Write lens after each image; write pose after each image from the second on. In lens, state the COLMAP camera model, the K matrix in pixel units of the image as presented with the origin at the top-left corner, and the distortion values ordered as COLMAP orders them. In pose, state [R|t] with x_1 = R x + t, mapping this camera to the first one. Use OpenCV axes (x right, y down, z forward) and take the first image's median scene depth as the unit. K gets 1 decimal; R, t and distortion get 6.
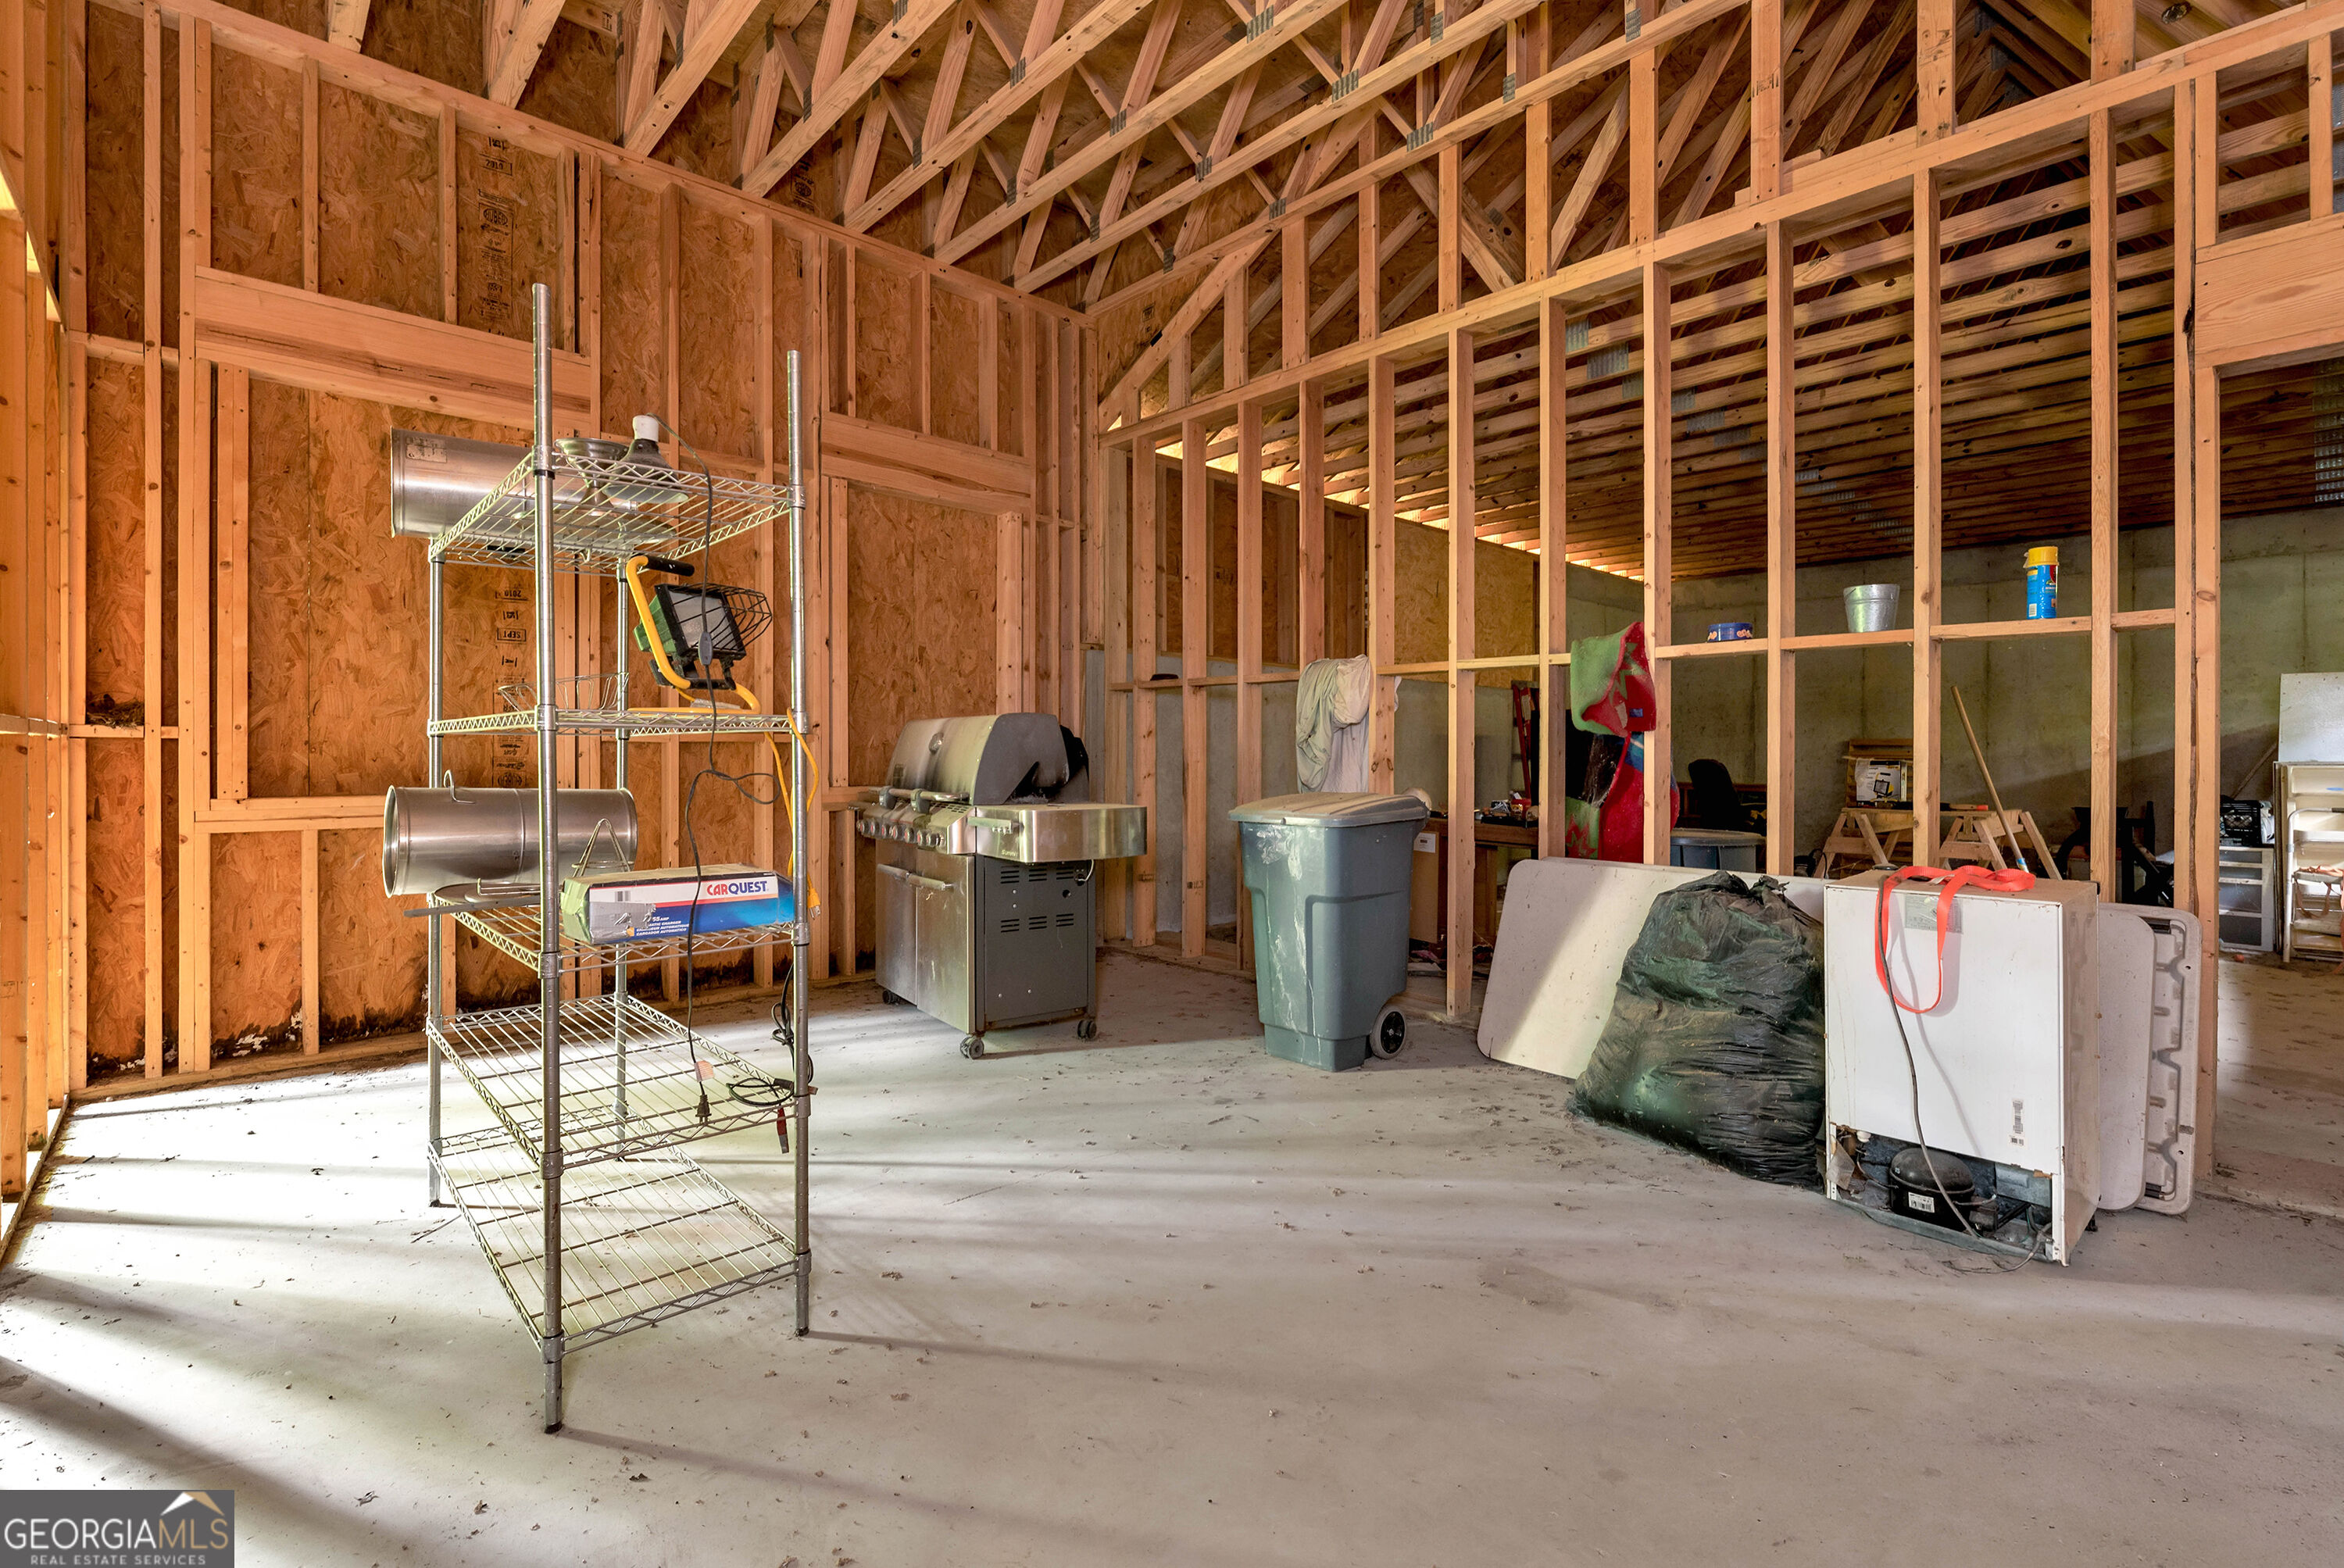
lens RADIAL K [[1044.1, 0, 1165.8], [0, 1044.1, 753.2], [0, 0, 1]] dist [0.004005, -0.000238]
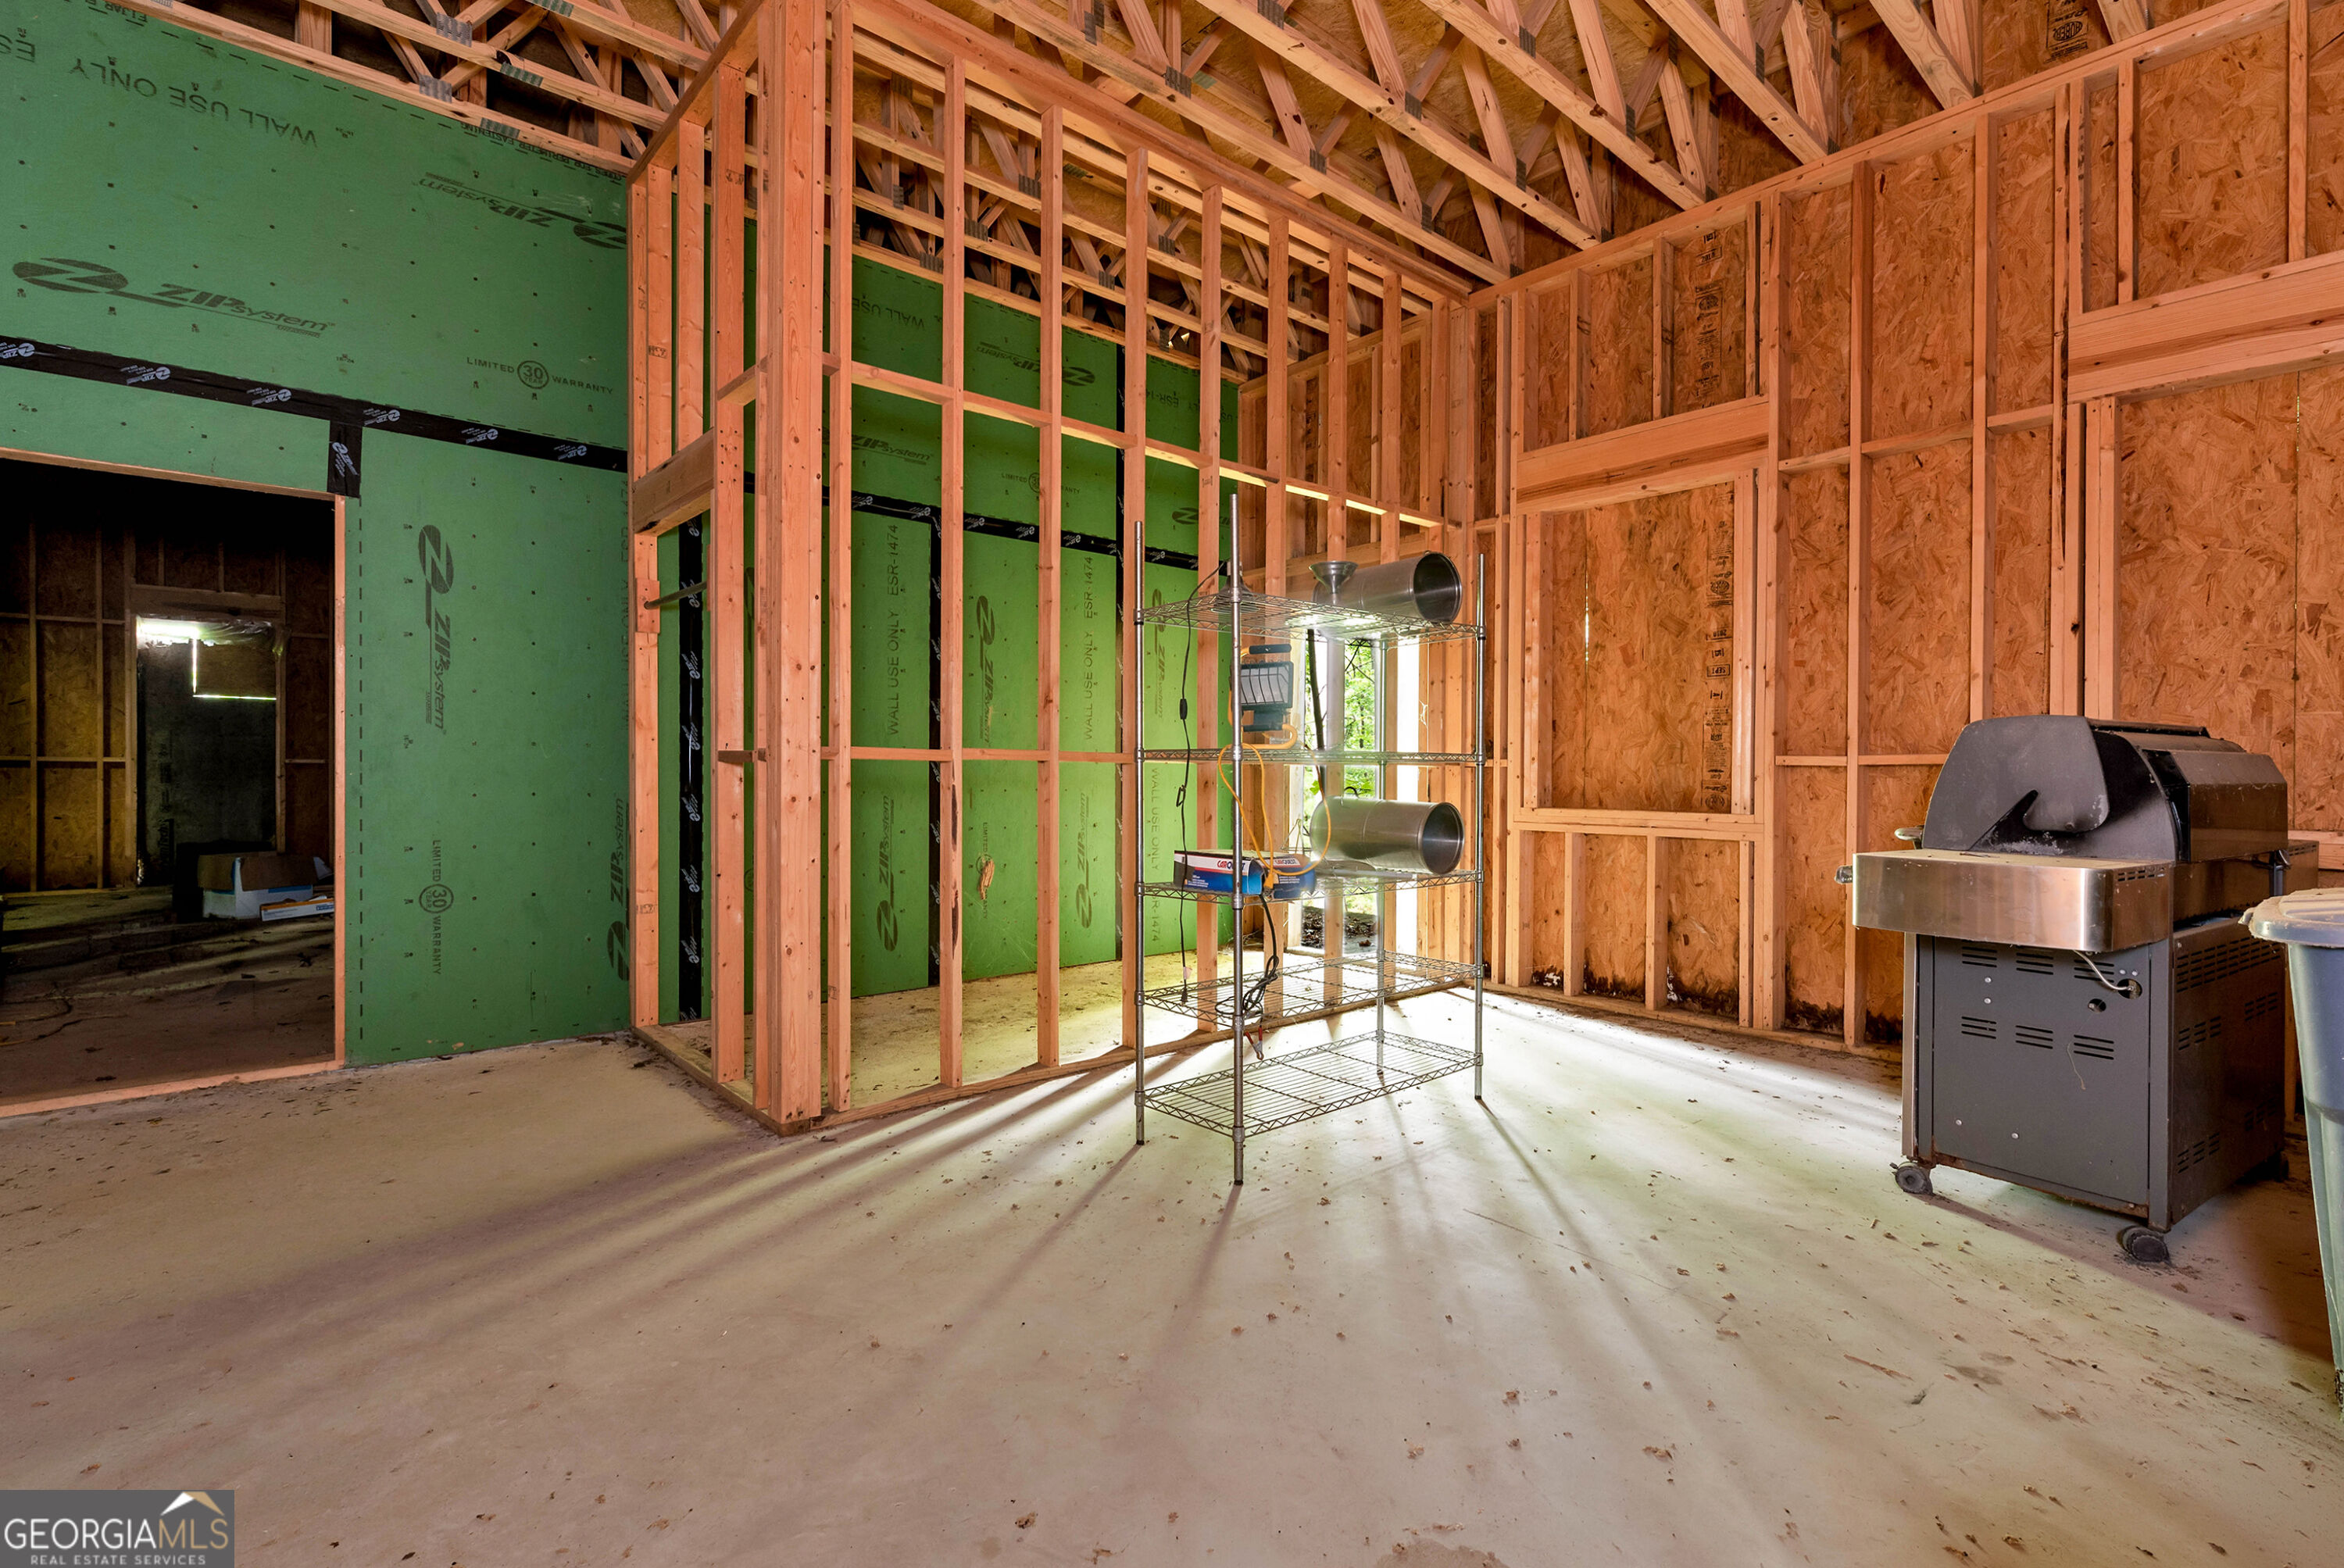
lens RADIAL K [[1044.1, 0, 1159.8], [0, 1044.1, 775.5], [0, 0, 1]] dist [0.004005, -0.000238]
pose [[-0.017702, -0.002977, -0.999839, 0.547520], [-0.004845, 0.999984, -0.002892, 0.004496], [0.999832, 0.004793, -0.017716, 0.471628]]
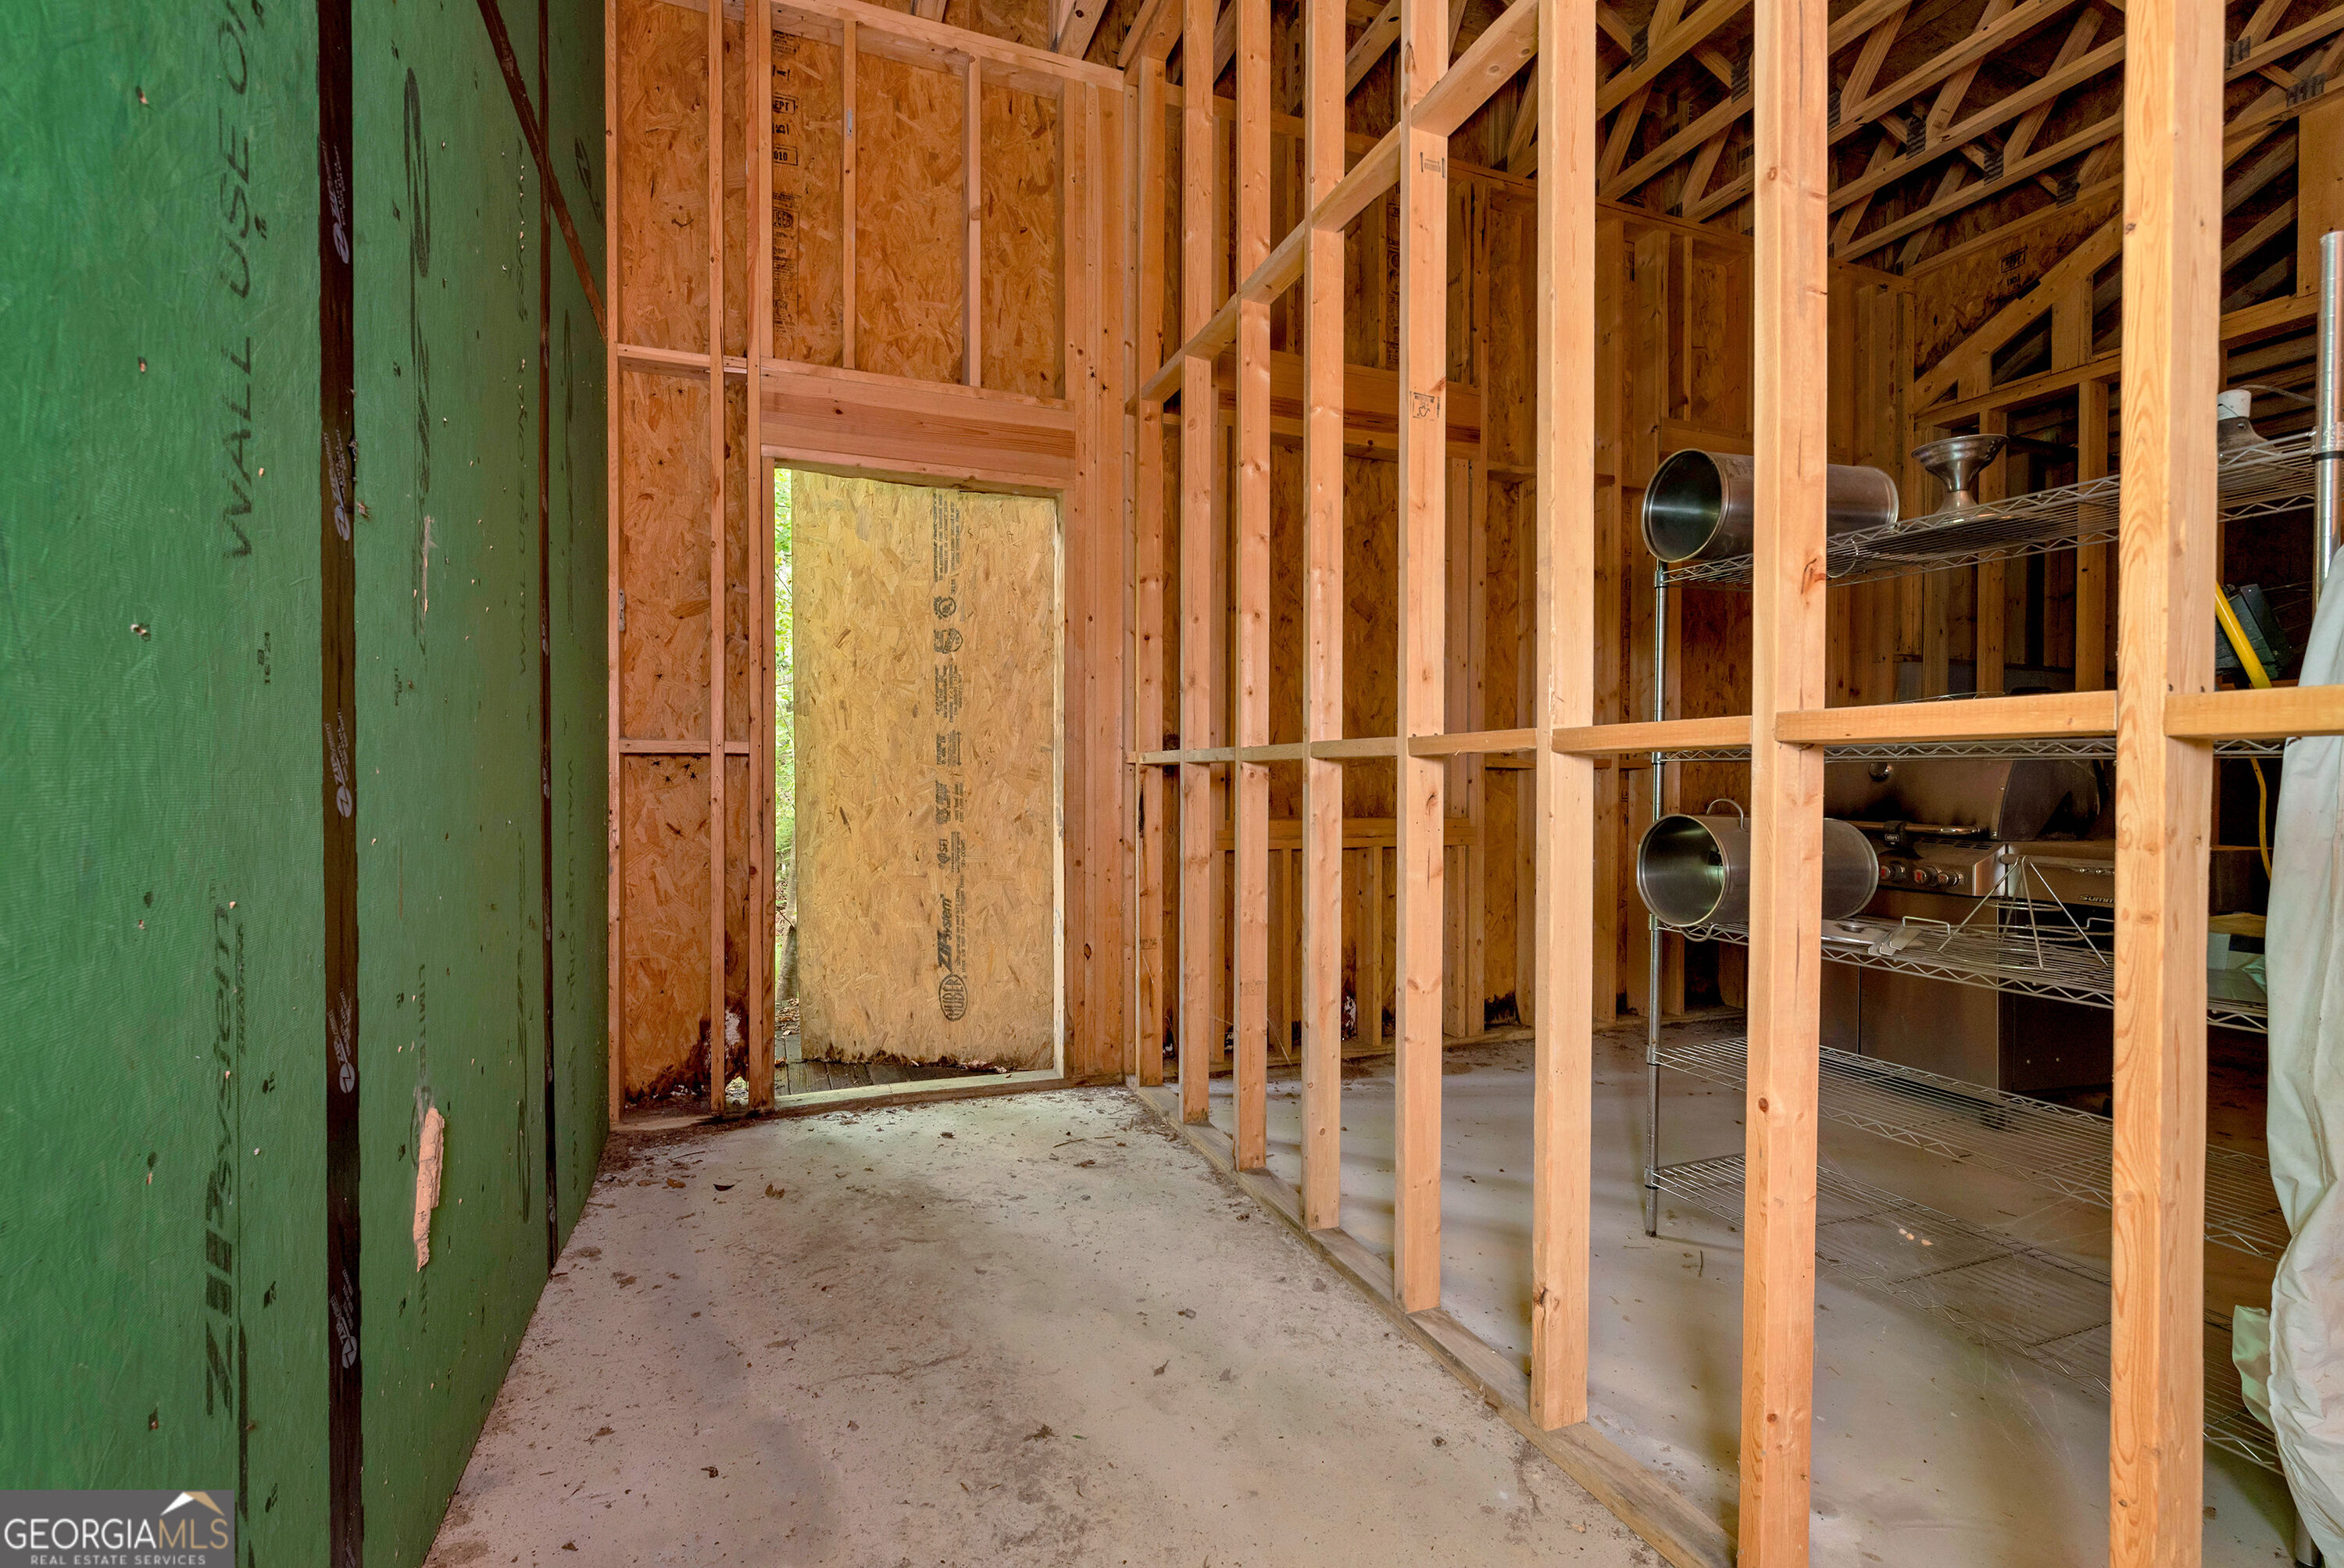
lens RADIAL K [[1044.1, 0, 1176.9], [0, 1044.1, 787.3], [0, 0, 1]] dist [0.004005, -0.000238]
pose [[0.935840, 0.004957, -0.352389, -0.509644], [-0.001899, 0.999958, 0.009020, -0.001013], [0.352419, -0.007772, 0.935810, -0.054018]]
